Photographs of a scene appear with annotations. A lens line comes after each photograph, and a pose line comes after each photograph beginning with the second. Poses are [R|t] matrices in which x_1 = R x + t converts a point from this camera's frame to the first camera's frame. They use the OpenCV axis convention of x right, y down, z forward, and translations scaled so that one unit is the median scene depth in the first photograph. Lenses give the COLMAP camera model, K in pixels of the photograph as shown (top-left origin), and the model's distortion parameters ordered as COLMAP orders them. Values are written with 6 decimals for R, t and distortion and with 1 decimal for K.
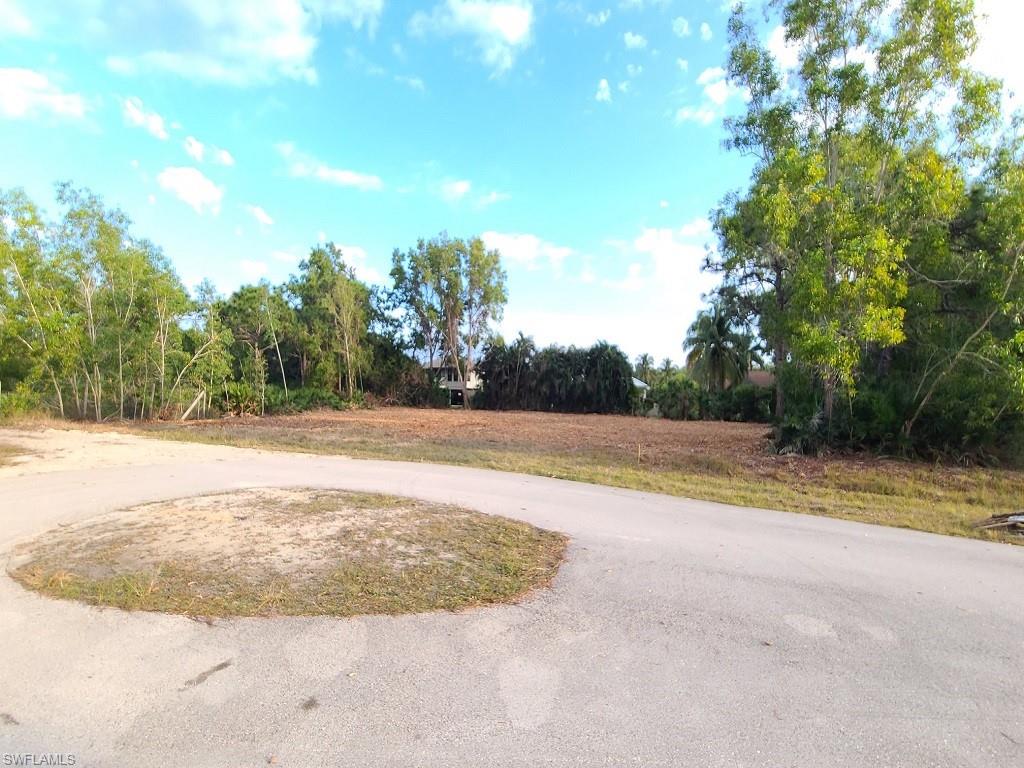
lens RADIAL K [[424.1, 0, 511.7], [0, 424.1, 396.2], [0, 0, 1]] dist [-0.006293, 0.000215]
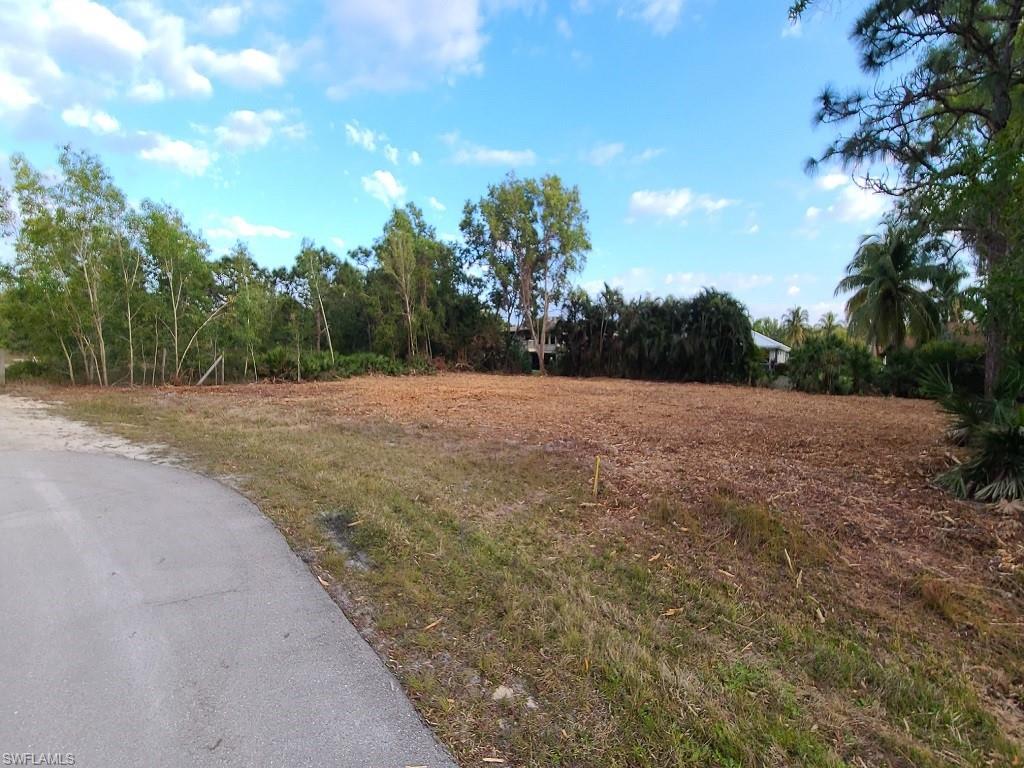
lens RADIAL K [[412.6, 0, 530.0], [0, 412.6, 379.6], [0, 0, 1]] dist [-0.001002, 0.000091]
pose [[0.950048, 0.011676, -0.311884, 0.136622], [0.001737, 0.999087, 0.042693, 0.003091], [0.312098, -0.041102, 0.949160, 0.178193]]
